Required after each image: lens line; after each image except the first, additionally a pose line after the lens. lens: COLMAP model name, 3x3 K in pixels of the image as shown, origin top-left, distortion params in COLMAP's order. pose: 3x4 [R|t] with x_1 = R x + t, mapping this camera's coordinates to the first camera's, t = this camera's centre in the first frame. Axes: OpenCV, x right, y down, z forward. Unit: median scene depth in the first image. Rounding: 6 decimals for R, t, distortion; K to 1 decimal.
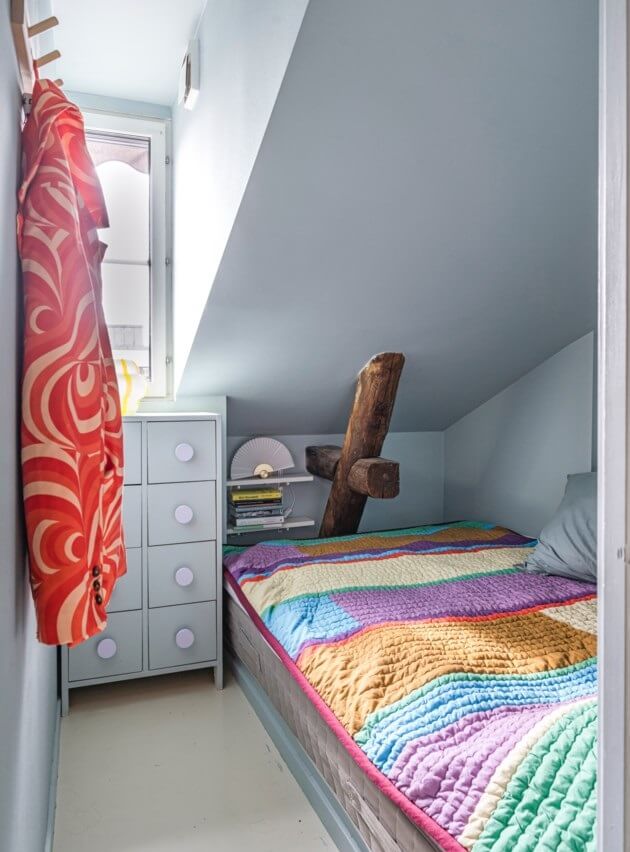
lens RADIAL K [[533.1, 0, 315.0], [0, 533.1, 426.0], [0, 0, 1]] dist [-0.001177, 0.000023]
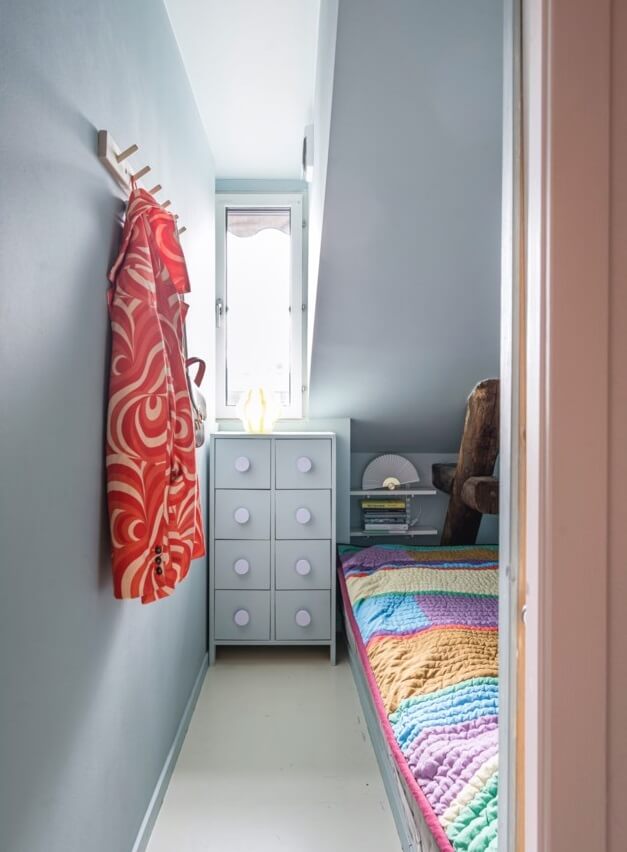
lens RADIAL K [[462.4, 0, 313.5], [0, 462.4, 443.9], [0, 0, 1]] dist [-0.000146, -0.000411]
pose [[0.956908, 0.022347, -0.289529, 0.174311], [-0.022302, 0.999745, 0.003455, -0.004896], [0.289532, 0.003151, 0.957163, -0.004273]]
